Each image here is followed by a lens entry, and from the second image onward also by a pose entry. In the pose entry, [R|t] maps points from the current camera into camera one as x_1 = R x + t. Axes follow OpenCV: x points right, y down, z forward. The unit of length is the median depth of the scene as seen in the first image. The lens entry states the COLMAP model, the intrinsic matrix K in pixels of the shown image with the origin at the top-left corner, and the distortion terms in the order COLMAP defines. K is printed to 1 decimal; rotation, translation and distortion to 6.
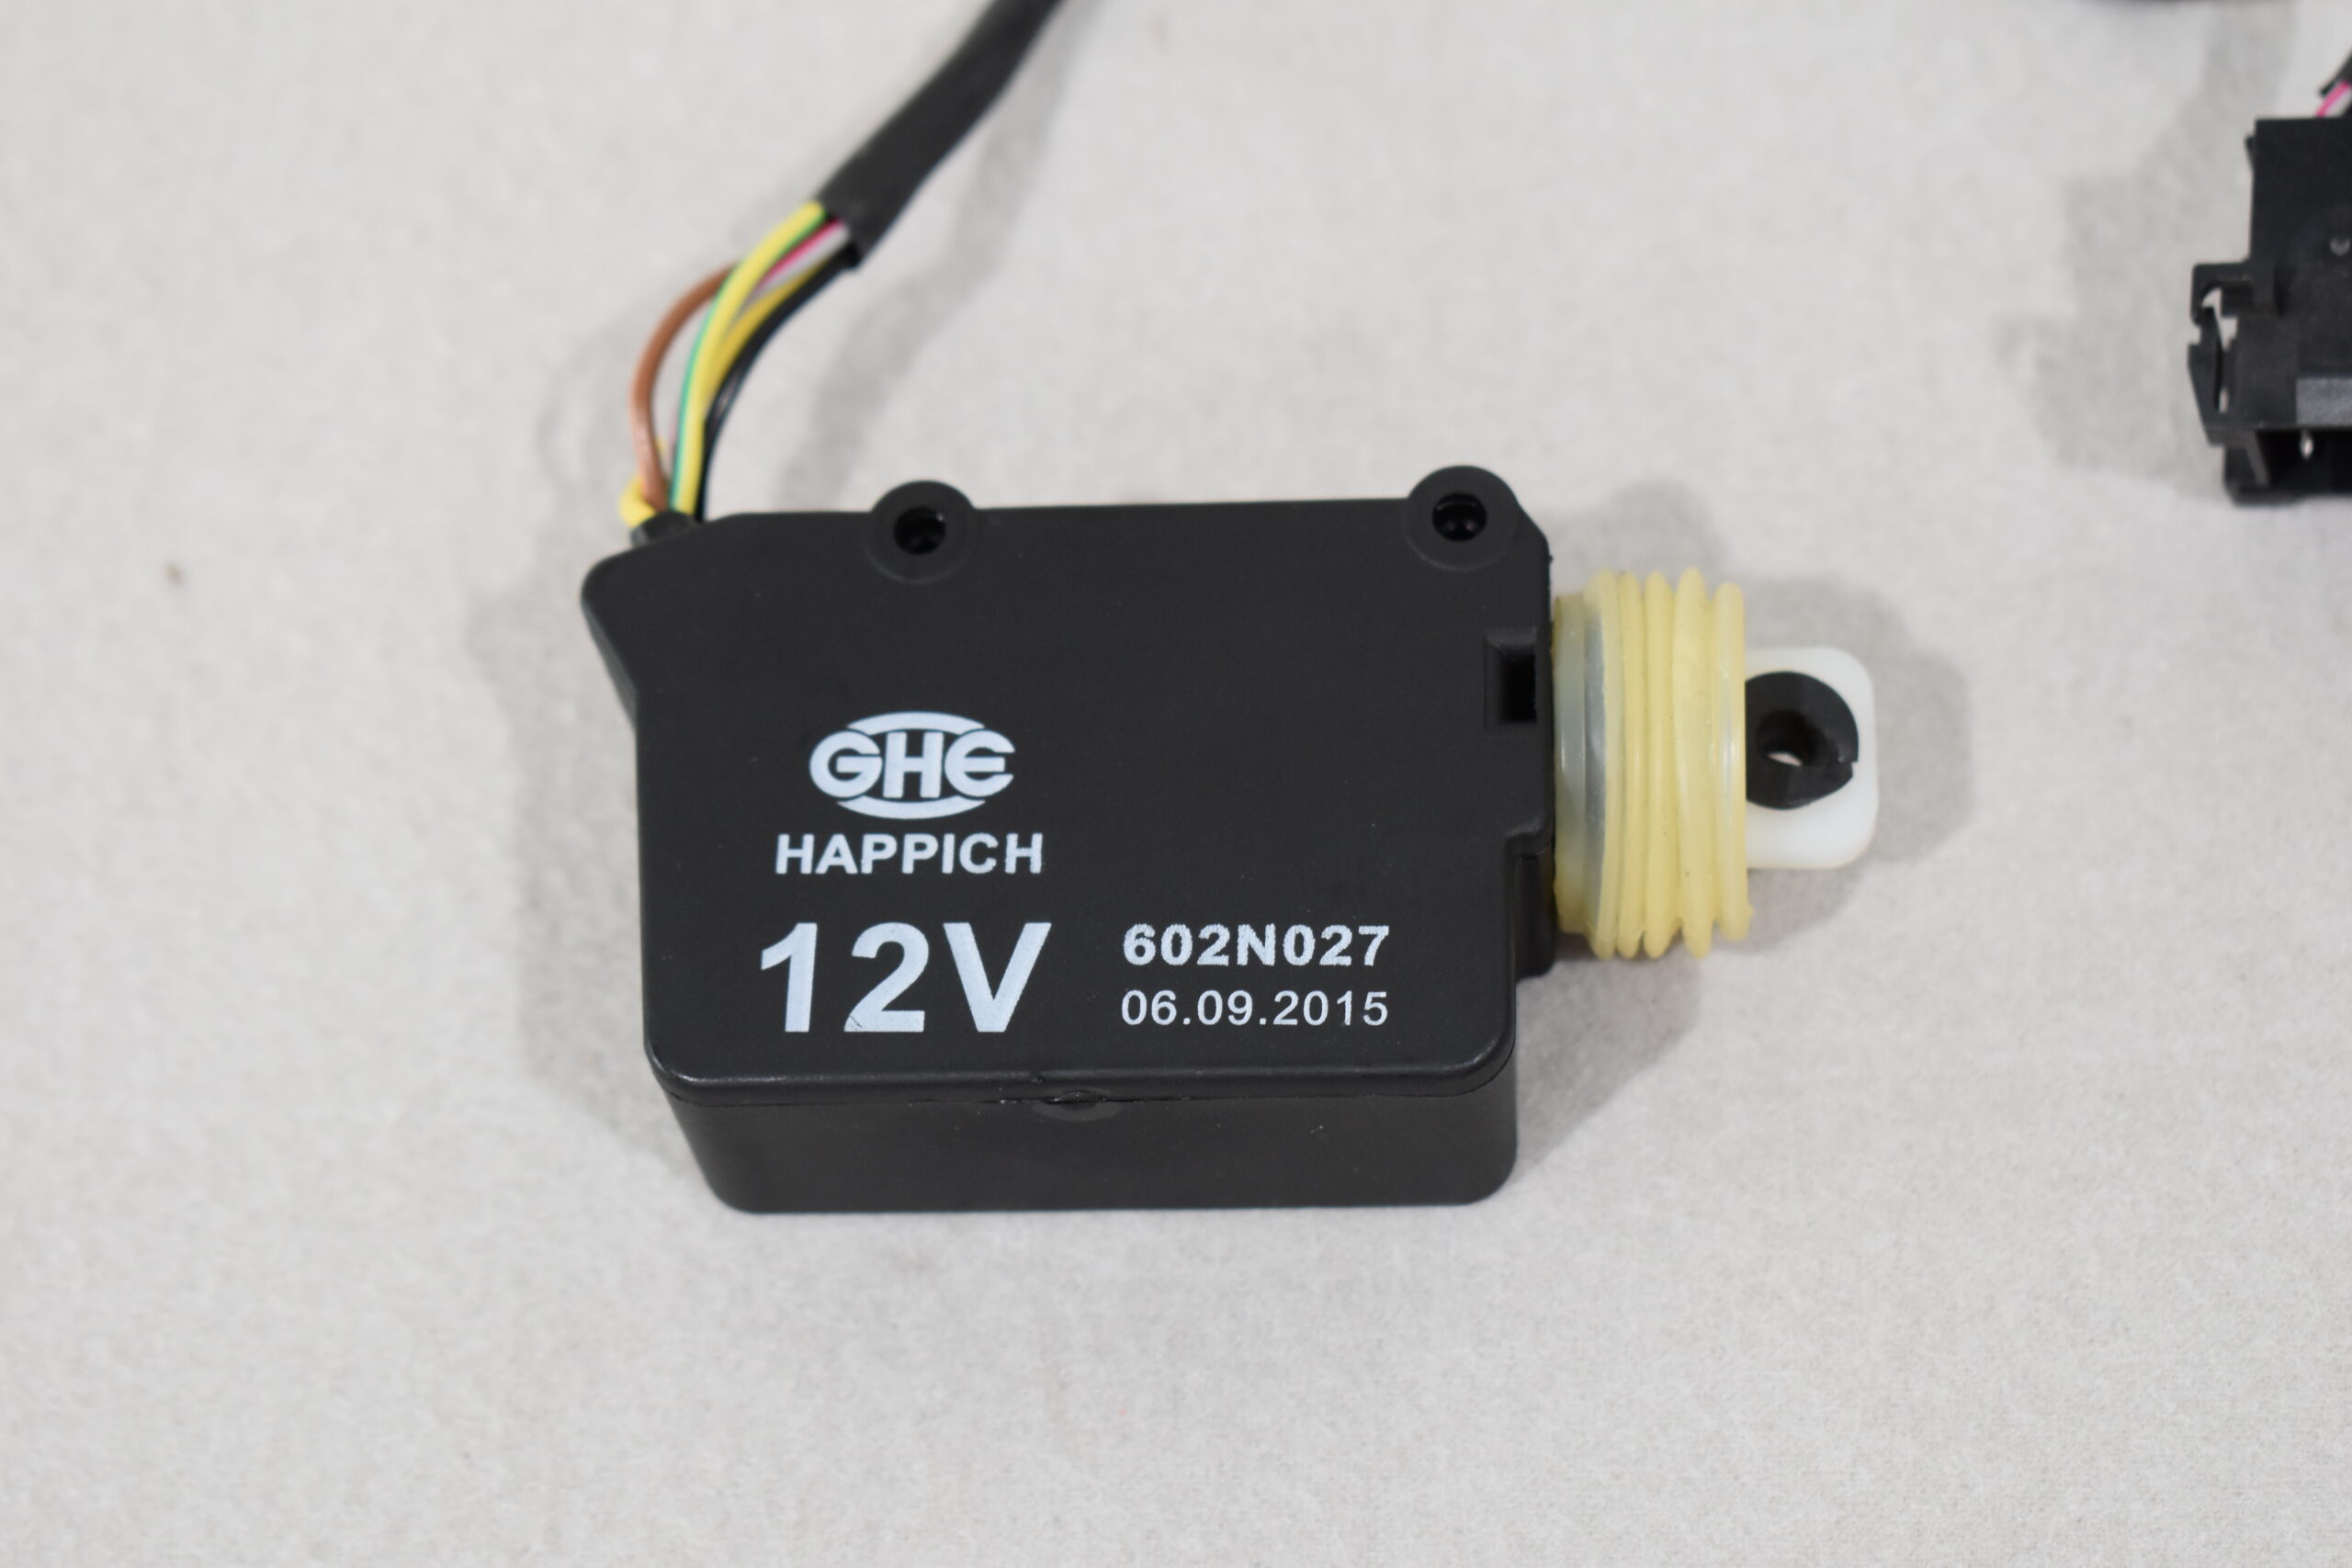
lens RADIAL K [[5394.1, 0, 1178.0], [0, 5394.1, 785.7], [0, 0, 1]] dist [0.051424, 0.000000]
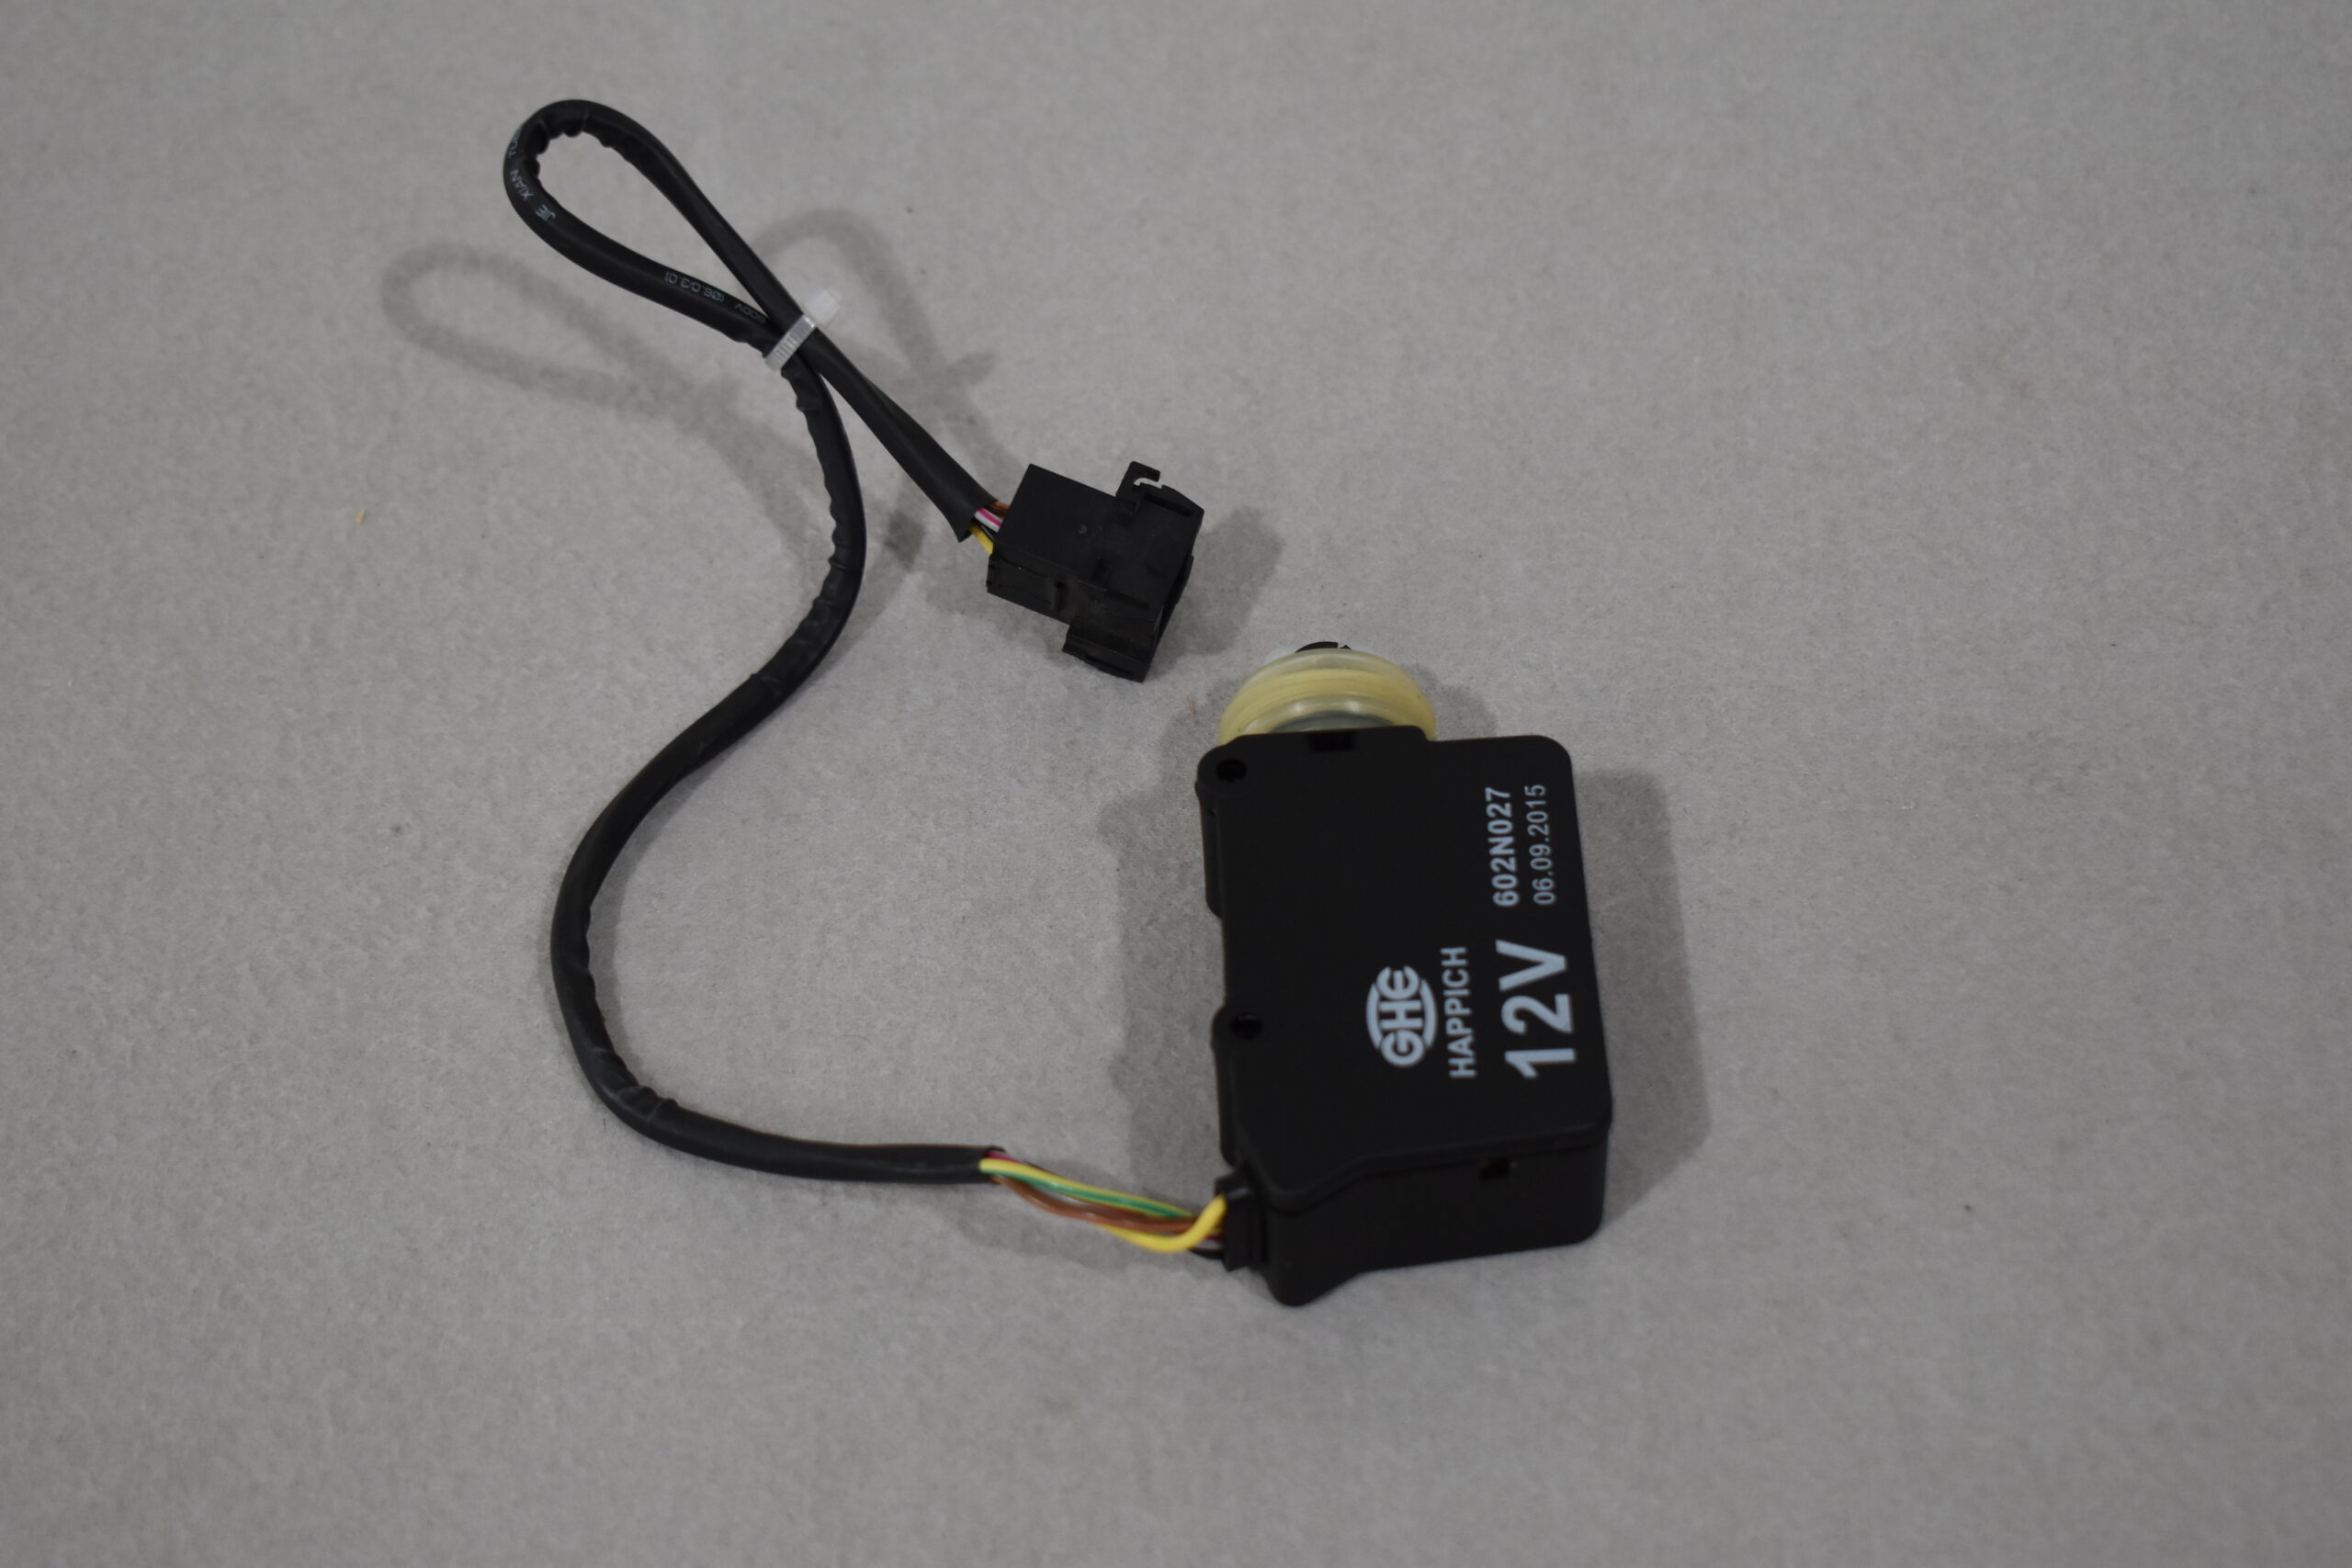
lens RADIAL K [[4416.9, 0, 1173.2], [0, 4416.9, 783.4], [0, 0, 1]] dist [0.012730, 0.000000]
pose [[0.999639, 0.004899, 0.026434, -0.050094], [-0.000042, 0.983539, -0.180694, 0.145894], [-0.026884, 0.180627, 0.983184, -0.376734]]
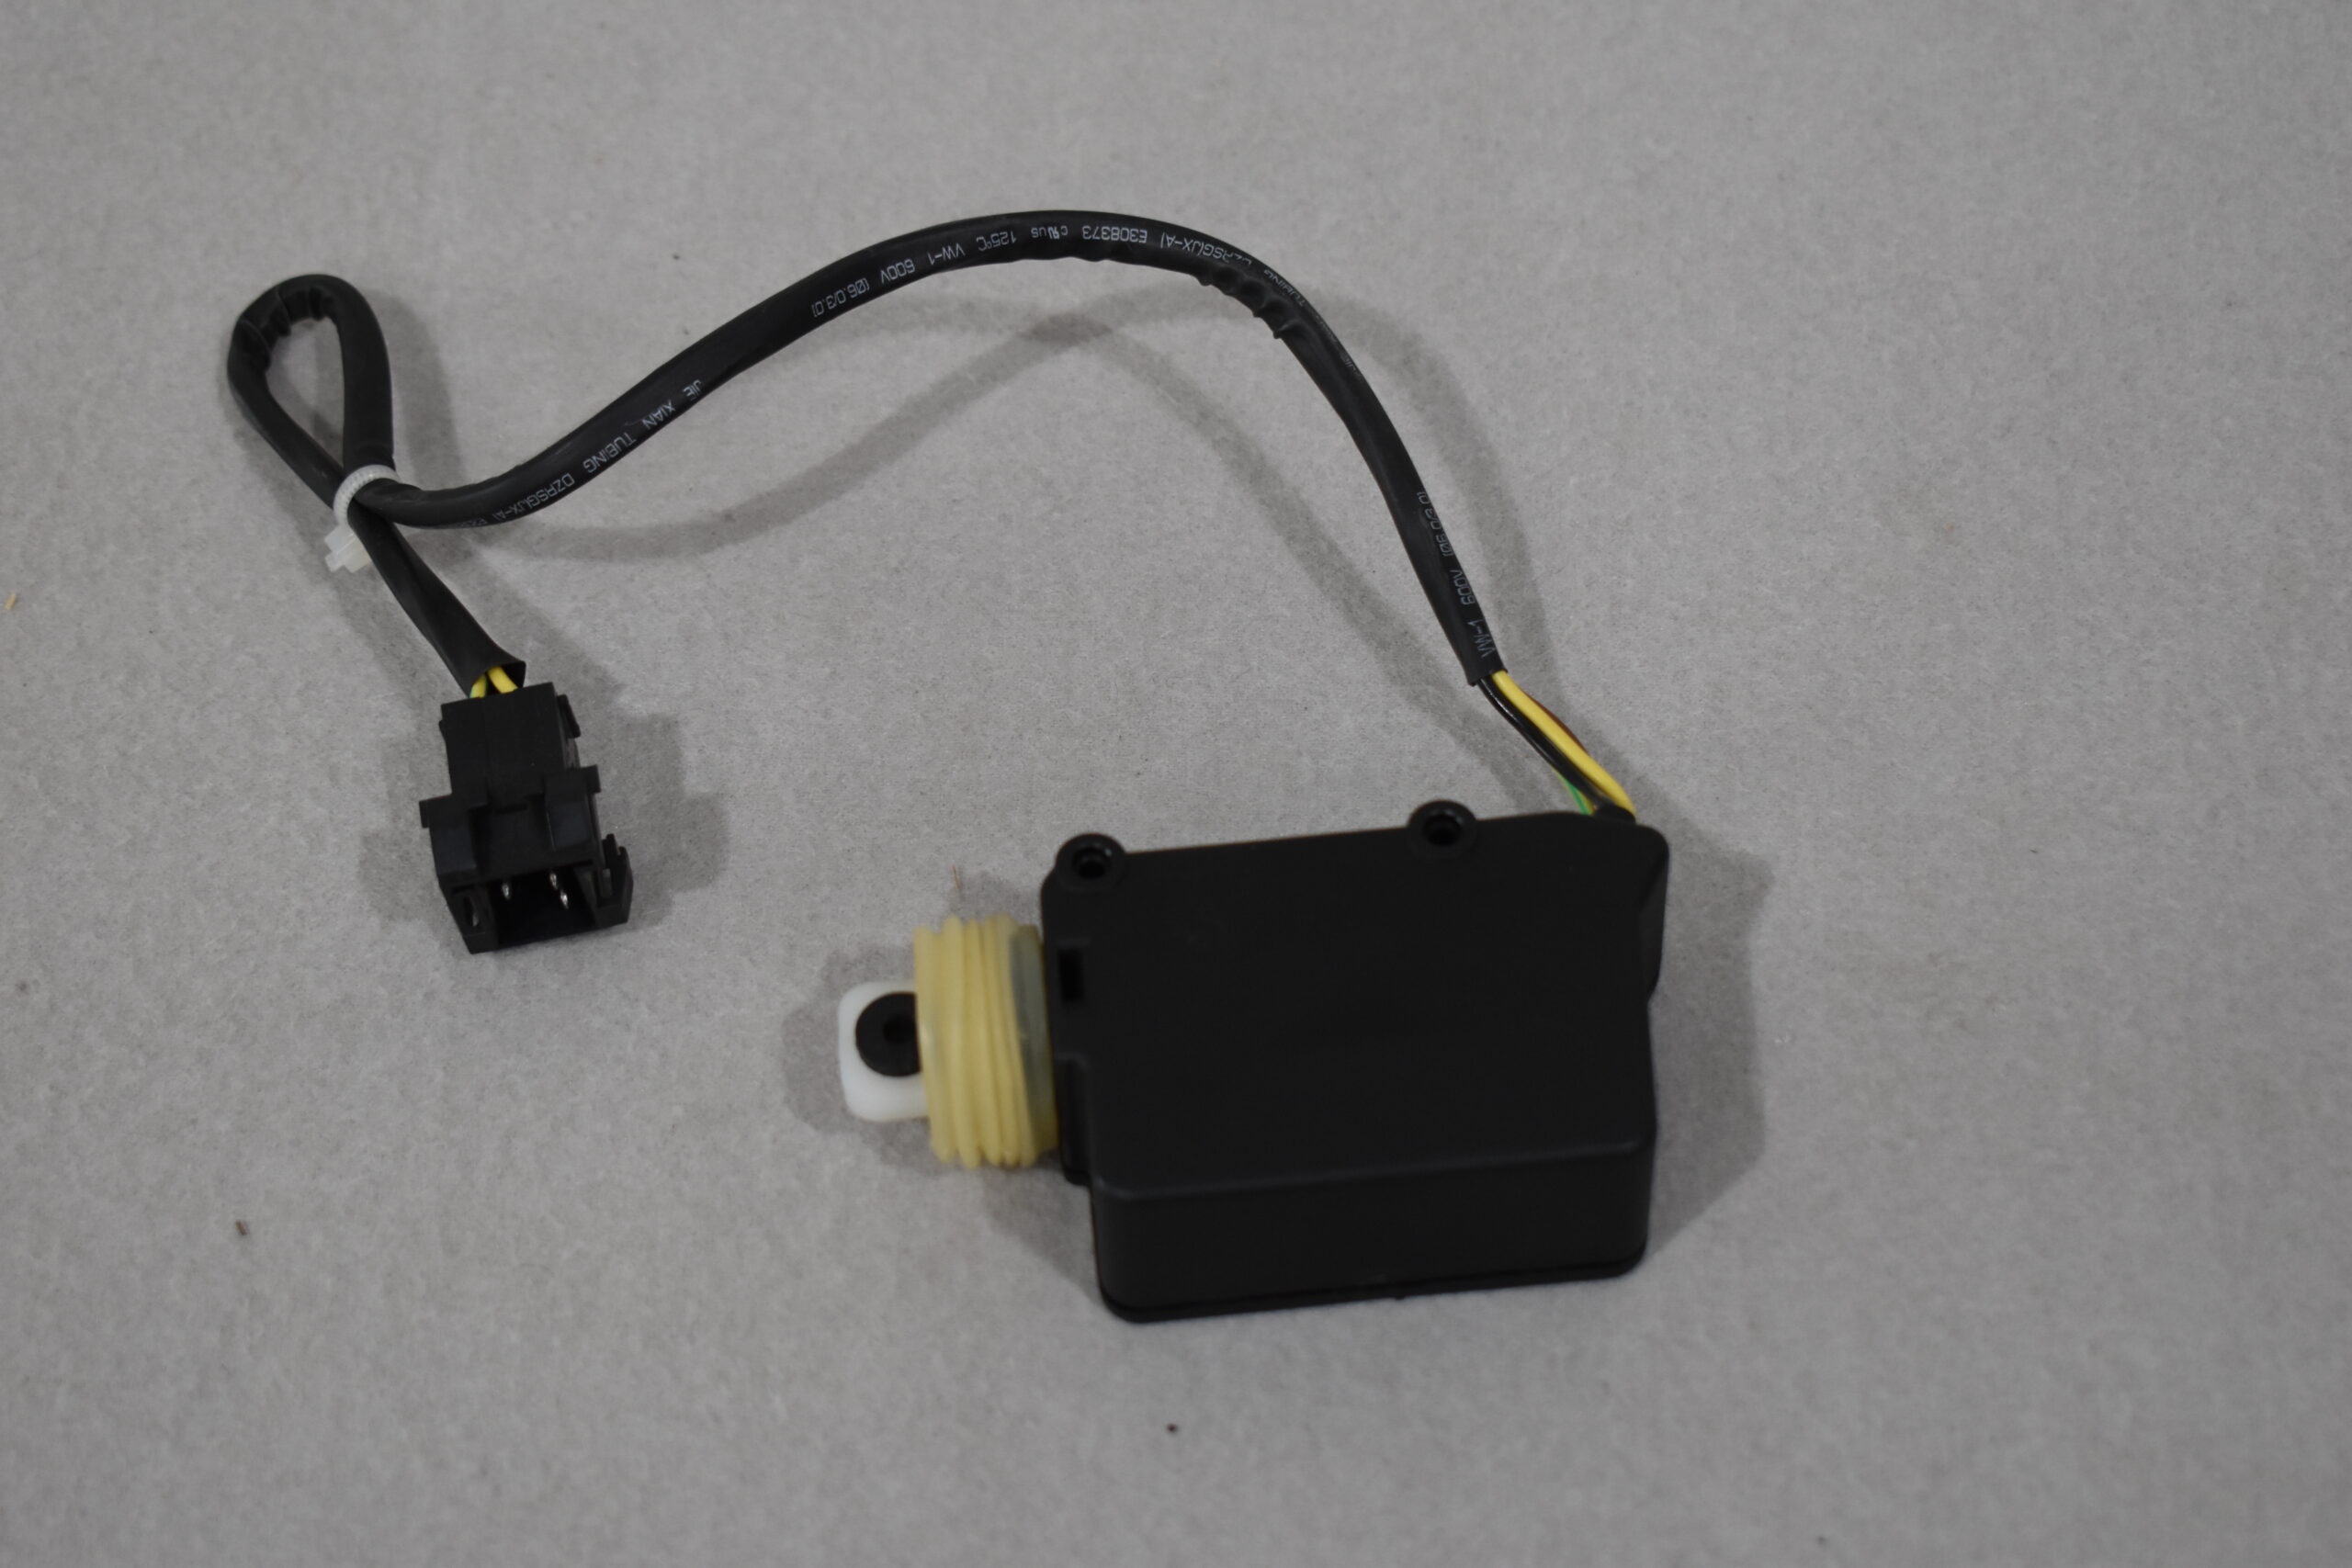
lens RADIAL K [[4592.5, 0, 1174.7], [0, 4592.5, 790.4], [0, 0, 1]] dist [0.020456, 0.000000]
pose [[0.998554, 0.043610, 0.031434, 0.016582], [-0.038545, 0.988412, -0.146818, 0.015717], [-0.037473, 0.145394, 0.988664, -0.232019]]
